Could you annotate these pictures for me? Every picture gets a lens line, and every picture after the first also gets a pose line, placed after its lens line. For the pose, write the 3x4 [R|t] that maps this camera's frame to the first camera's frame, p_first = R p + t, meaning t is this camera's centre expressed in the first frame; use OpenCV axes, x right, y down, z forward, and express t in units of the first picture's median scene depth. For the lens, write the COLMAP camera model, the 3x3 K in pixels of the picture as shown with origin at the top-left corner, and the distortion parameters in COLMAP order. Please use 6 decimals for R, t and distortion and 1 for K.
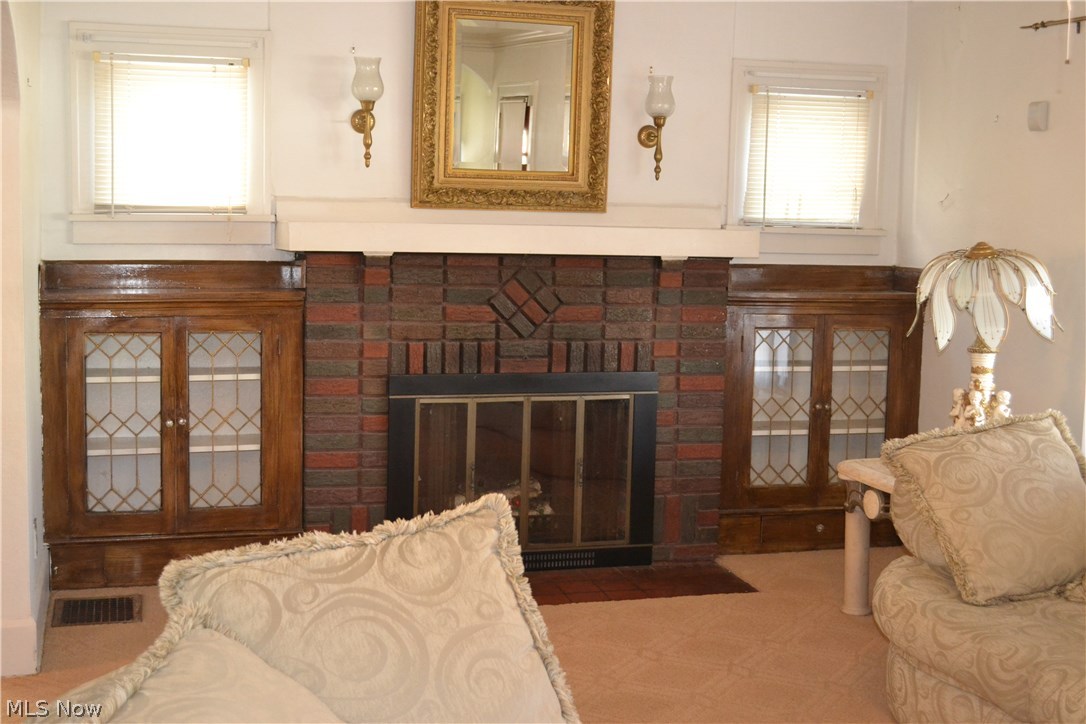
lens RADIAL K [[1424.3, 0, 543.0], [0, 1424.3, 362.0], [0, 0, 1]] dist [-0.032632, 0.061047]
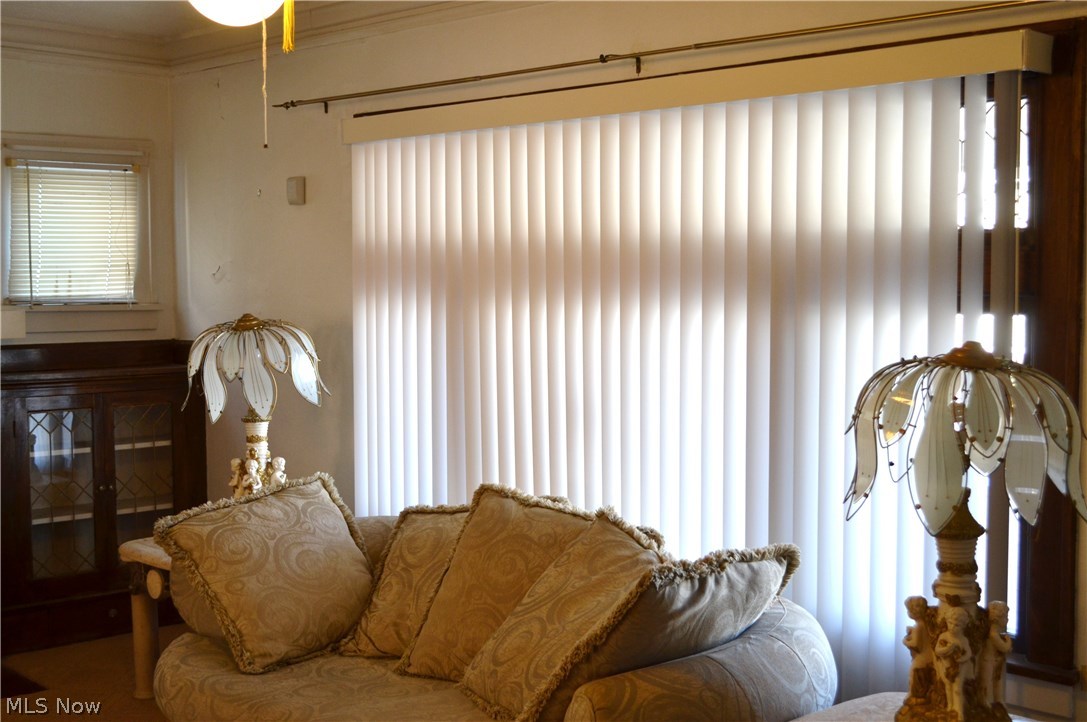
lens RADIAL K [[1425.6, 0, 543.5], [0, 1425.6, 361.0], [0, 0, 1]] dist [-0.032632, 0.061047]
pose [[0.890907, -0.053968, 0.450968, 0.034651], [0.075489, 0.996700, -0.029856, -0.003863], [-0.447869, 0.060642, 0.892040, -0.006590]]
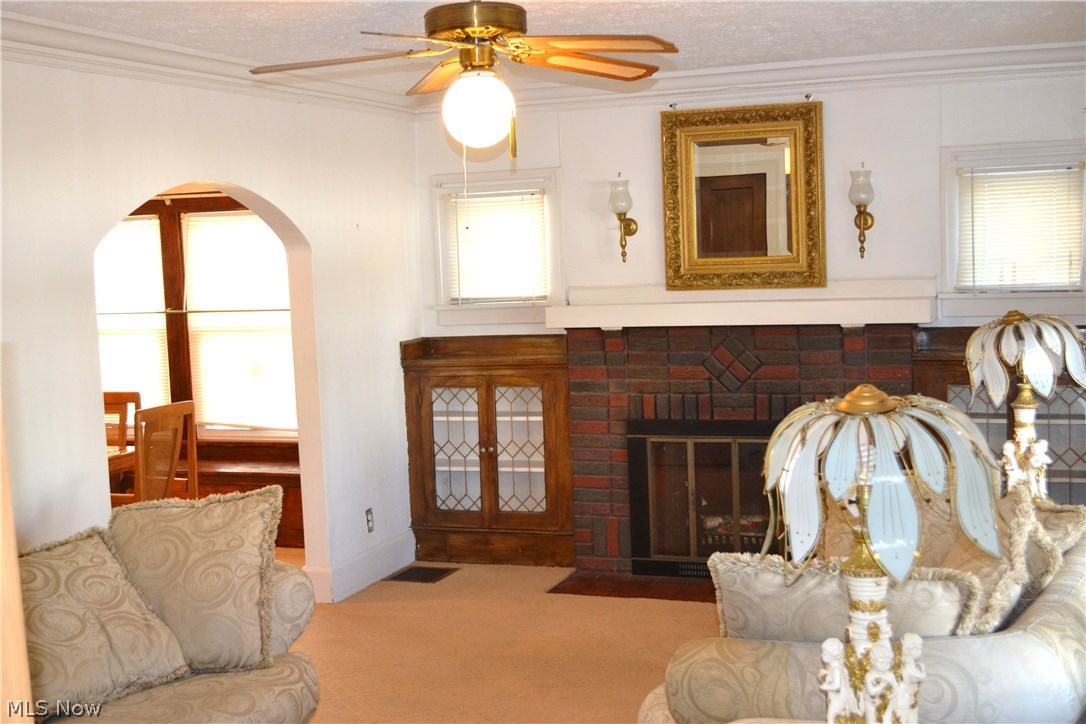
lens RADIAL K [[1424.3, 0, 543.0], [0, 1424.3, 362.0], [0, 0, 1]] dist [-0.032632, 0.061047]
pose [[0.797889, -0.005395, -0.602780, 0.675907], [-0.013043, 0.999571, -0.026211, -0.009006], [0.602663, 0.028775, 0.797477, -0.111892]]
